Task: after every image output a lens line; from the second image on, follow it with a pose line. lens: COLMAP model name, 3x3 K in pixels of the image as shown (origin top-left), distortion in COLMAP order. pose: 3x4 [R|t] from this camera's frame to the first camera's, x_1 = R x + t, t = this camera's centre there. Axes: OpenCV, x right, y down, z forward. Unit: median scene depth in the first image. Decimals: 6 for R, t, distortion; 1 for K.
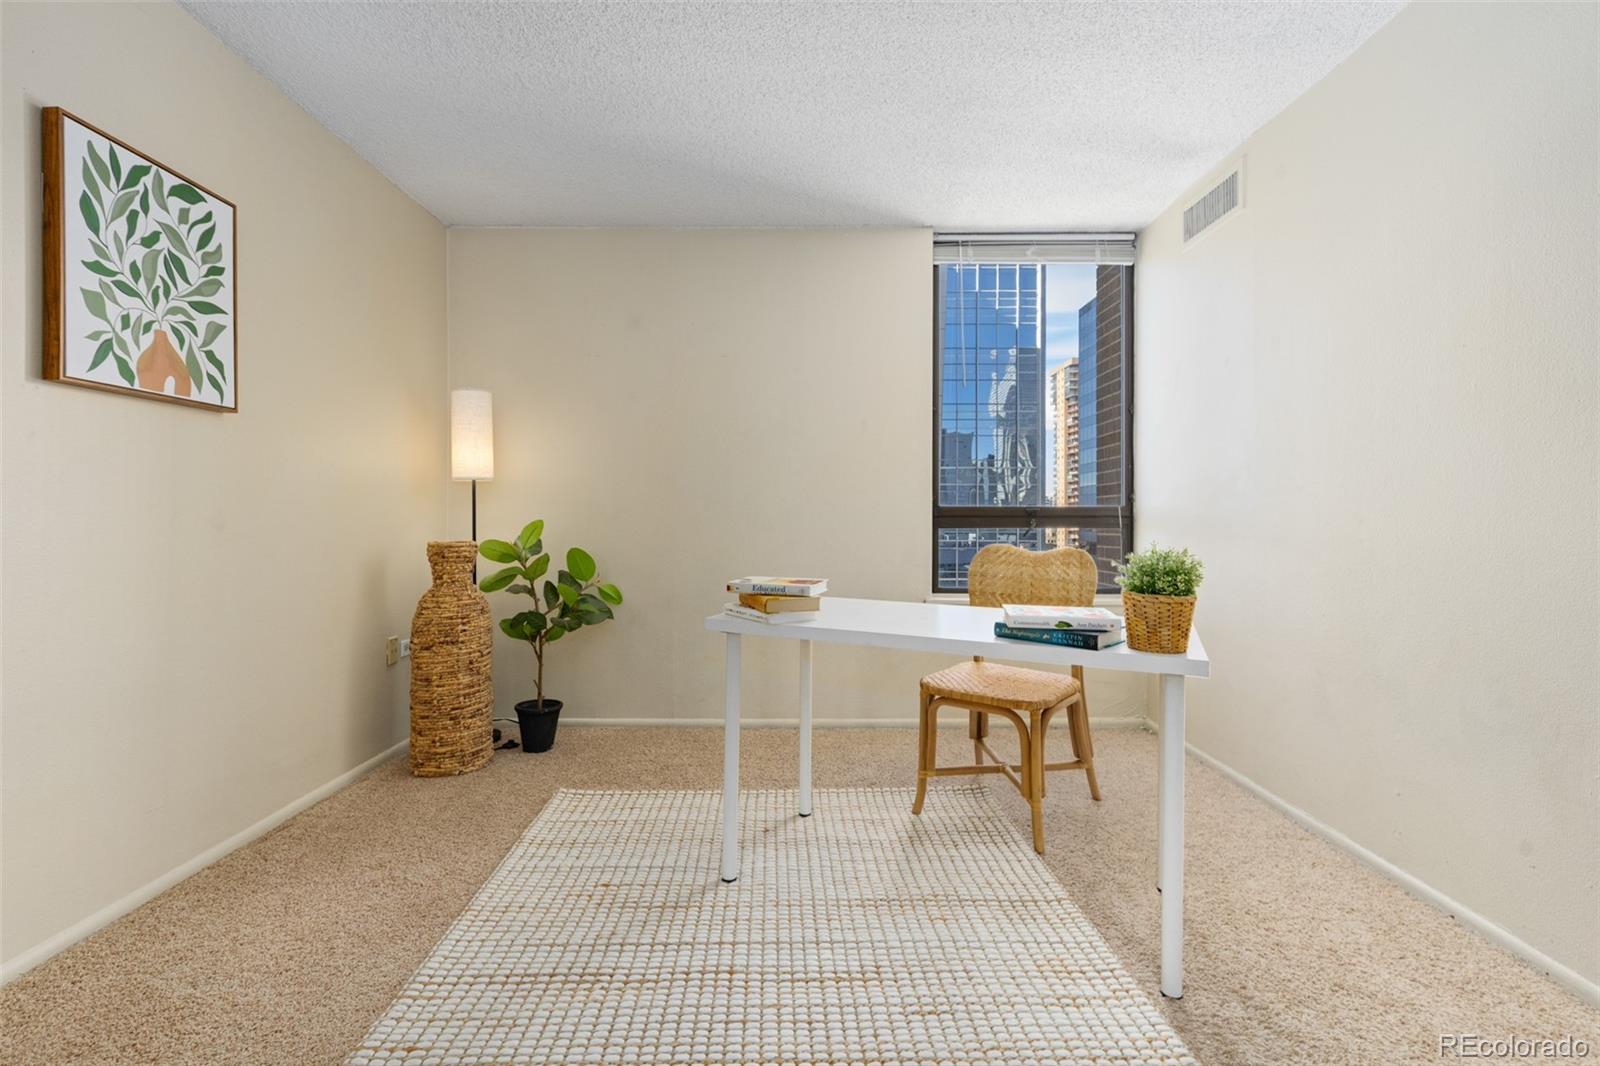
lens RADIAL K [[724.5, 0, 800.0], [0, 724.5, 522.7], [0, 0, 1]] dist [0.010519, -0.003366]
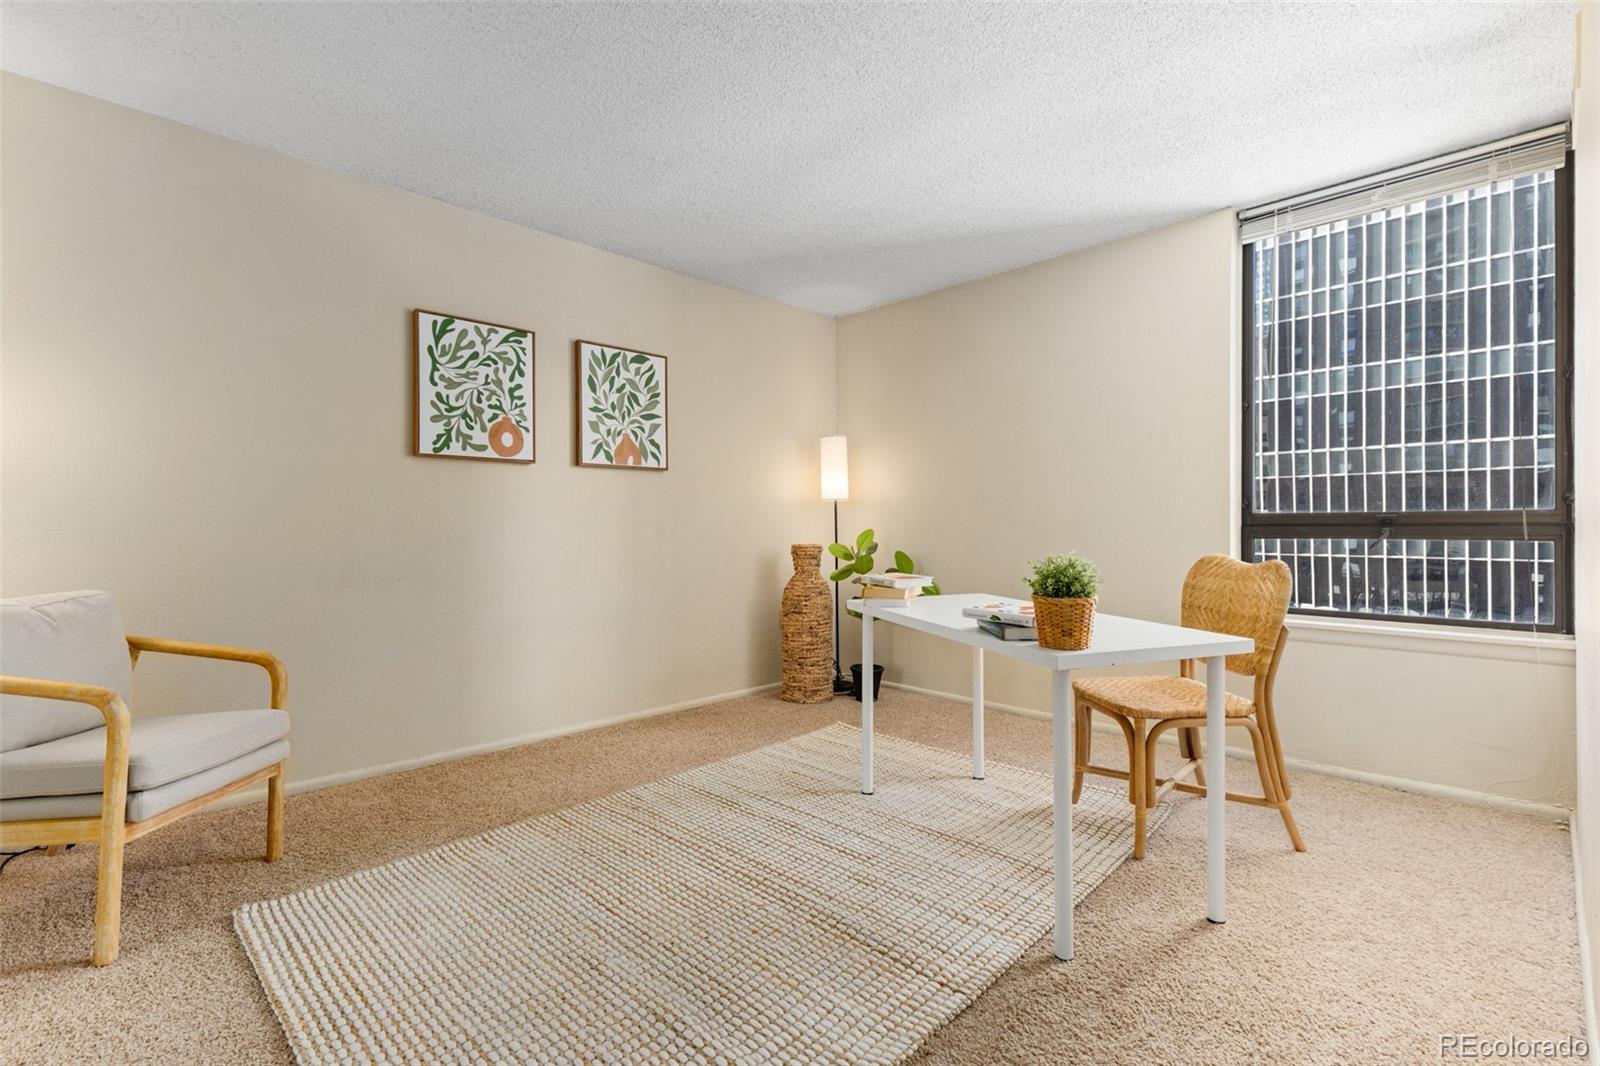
lens RADIAL K [[724.5, 0, 799.2], [0, 724.5, 537.3], [0, 0, 1]] dist [0.010519, -0.003366]
pose [[0.707678, 0.007699, -0.706494, 0.820553], [-0.001111, 0.999952, 0.009784, -0.003170], [0.706535, -0.006139, 0.707652, -0.054524]]
